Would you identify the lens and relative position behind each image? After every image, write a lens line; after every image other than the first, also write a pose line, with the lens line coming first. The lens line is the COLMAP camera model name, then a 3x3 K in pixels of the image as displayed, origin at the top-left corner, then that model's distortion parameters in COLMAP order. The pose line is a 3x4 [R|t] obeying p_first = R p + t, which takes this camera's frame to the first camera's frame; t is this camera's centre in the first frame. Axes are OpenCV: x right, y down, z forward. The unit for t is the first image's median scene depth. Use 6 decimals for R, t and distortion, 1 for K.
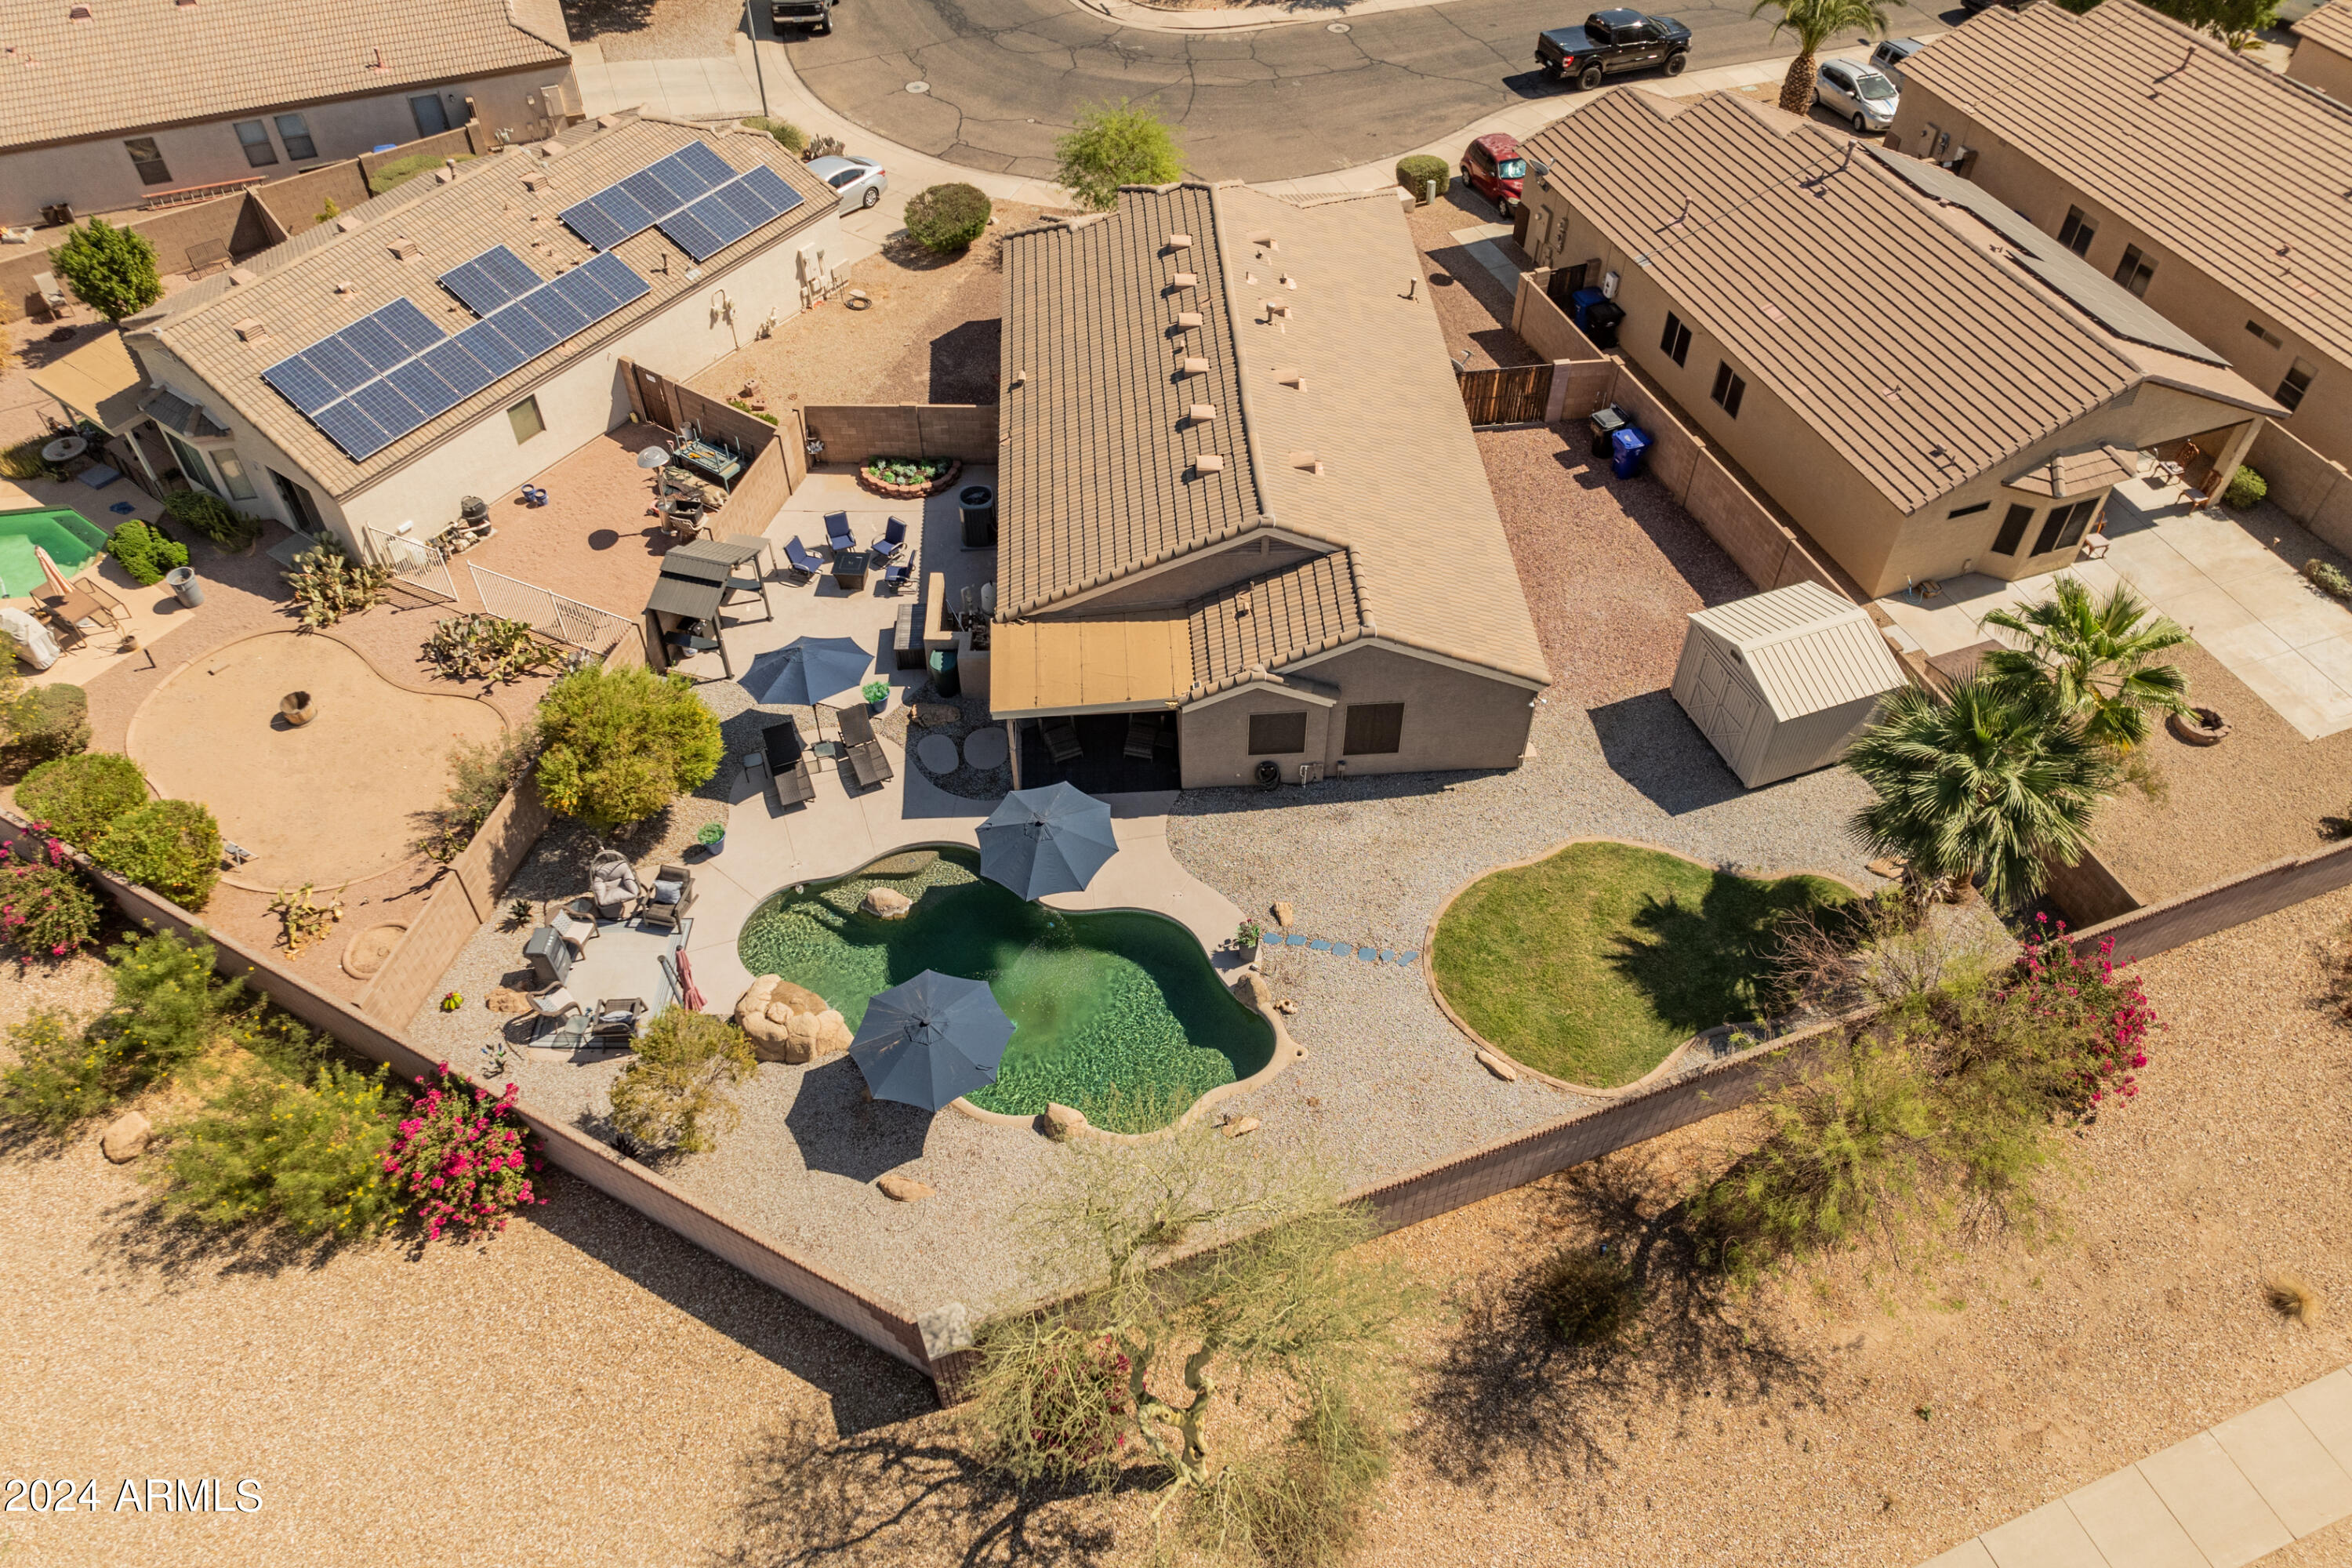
lens RADIAL K [[1649.0, 0, 1177.4], [0, 1649.0, 773.3], [0, 0, 1]] dist [-0.043105, 0.013022]
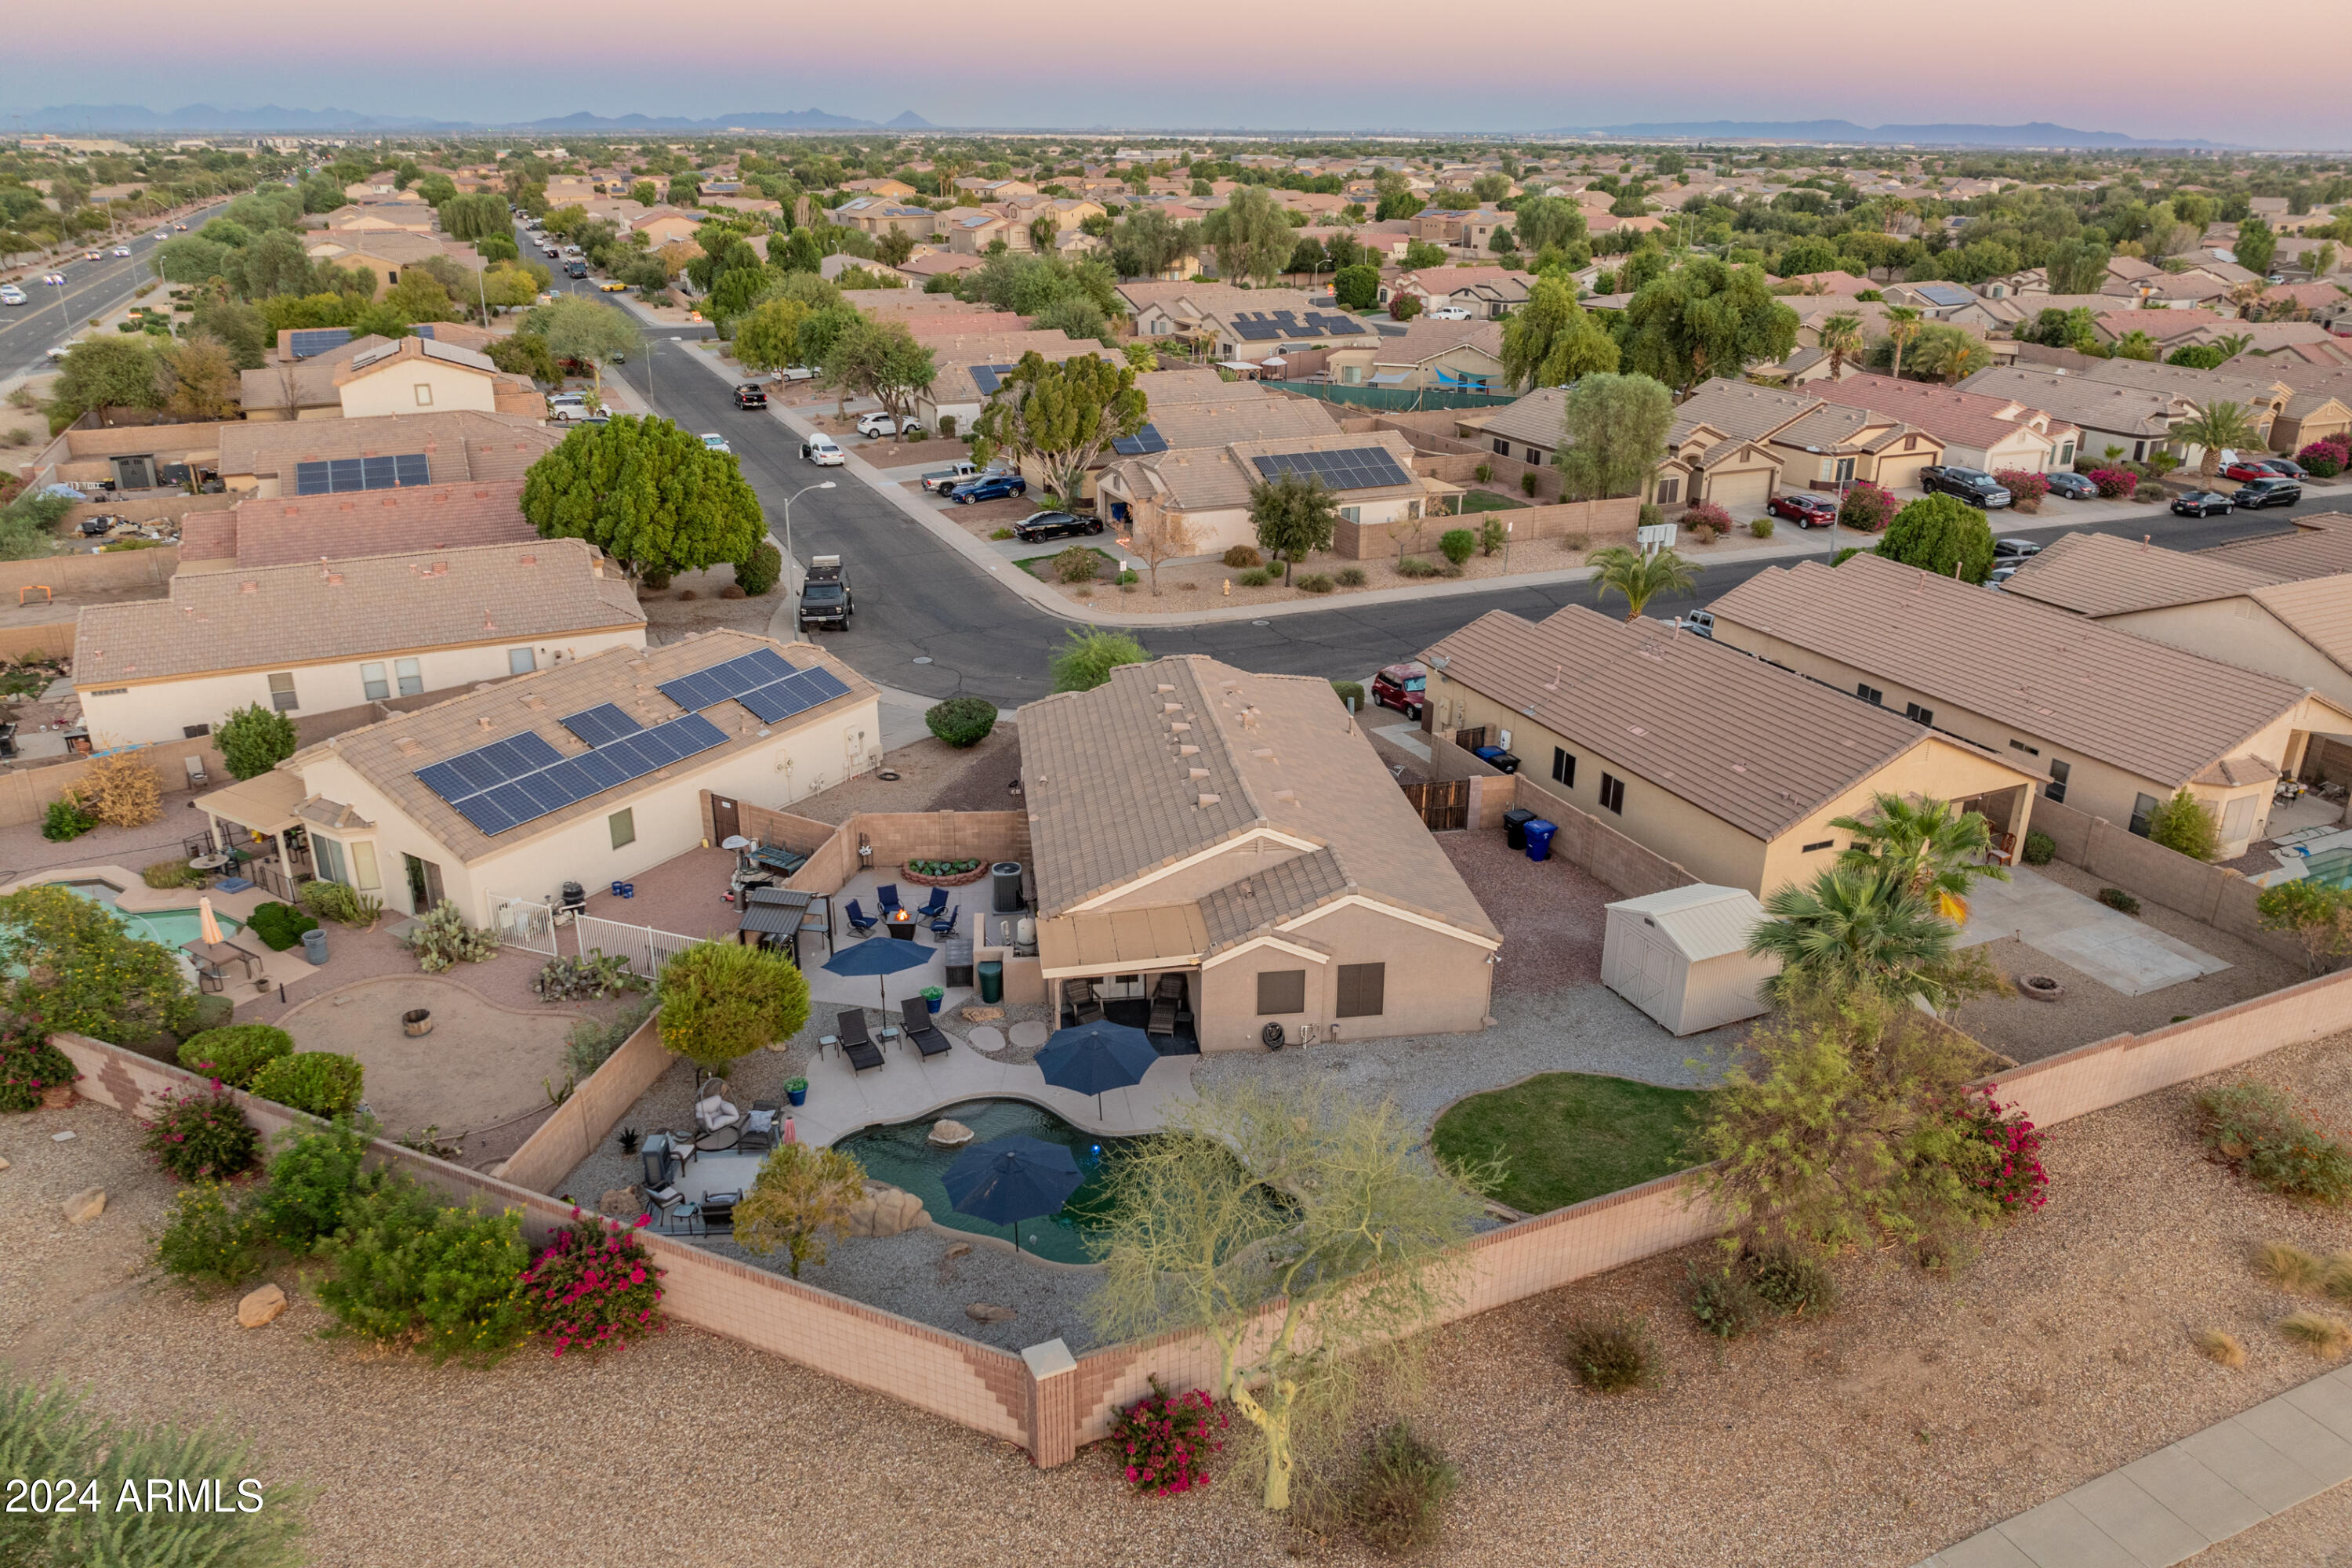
lens RADIAL K [[1641.2, 0, 1176.0], [0, 1641.2, 784.0], [0, 0, 1]] dist [-0.036212, 0.002952]
pose [[0.997884, -0.020580, 0.061669, -0.078936], [0.044870, 0.904441, -0.424232, 0.315334], [-0.047045, 0.426101, 0.903451, -0.119875]]
